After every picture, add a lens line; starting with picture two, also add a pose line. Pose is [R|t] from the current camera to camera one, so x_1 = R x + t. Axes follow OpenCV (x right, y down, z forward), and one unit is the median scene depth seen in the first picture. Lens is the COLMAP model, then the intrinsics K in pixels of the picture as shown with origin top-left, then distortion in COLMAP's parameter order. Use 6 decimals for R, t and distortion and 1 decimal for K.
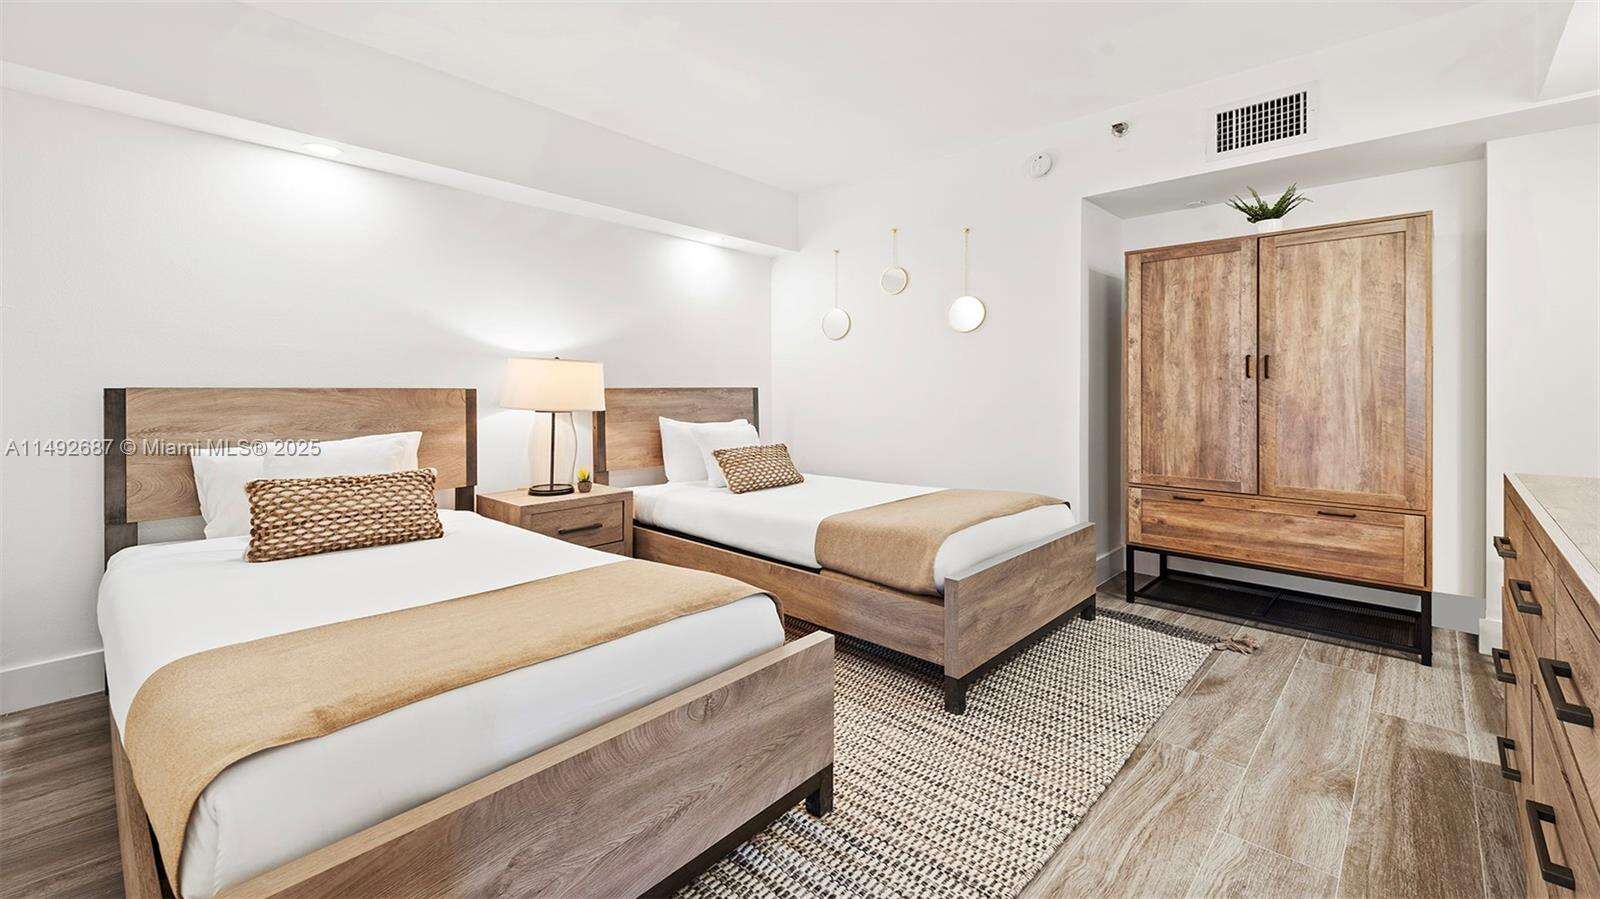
lens RADIAL K [[655.9, 0, 800.0], [0, 655.9, 449.5], [0, 0, 1]] dist [0.006910, -0.000066]
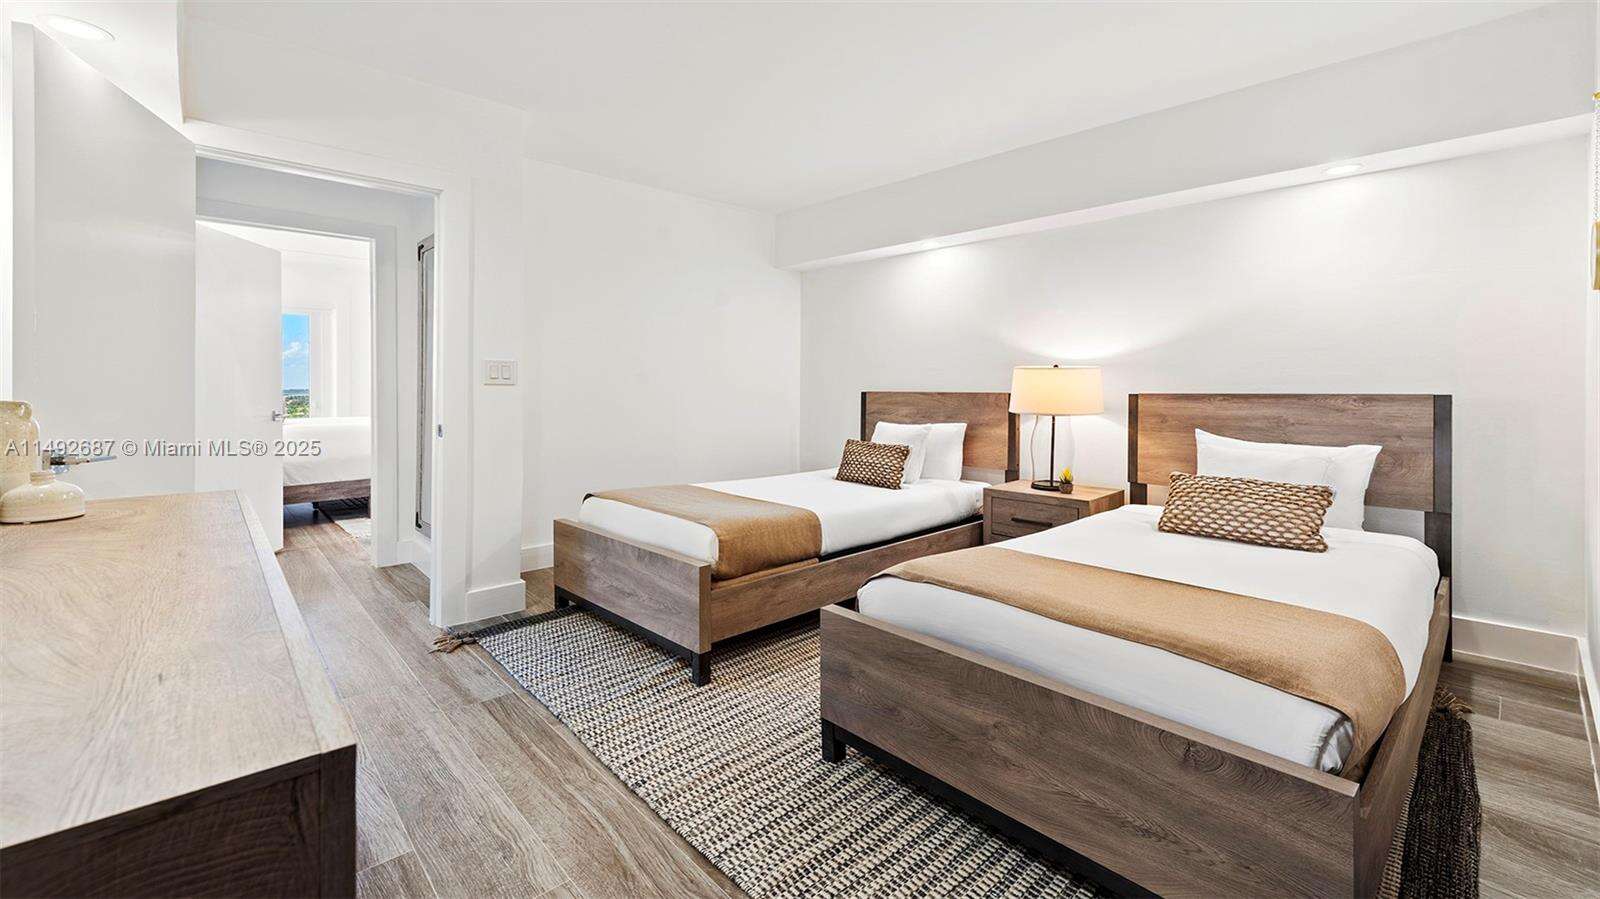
lens RADIAL K [[632.7, 0, 800.0], [0, 632.7, 449.5], [0, 0, 1]] dist [0.000933, 0.000172]
pose [[-0.057447, 0.095276, -0.993792, 0.871627], [-0.096684, 0.990226, 0.100524, -0.081111], [0.993656, 0.101859, -0.047674, 0.789701]]
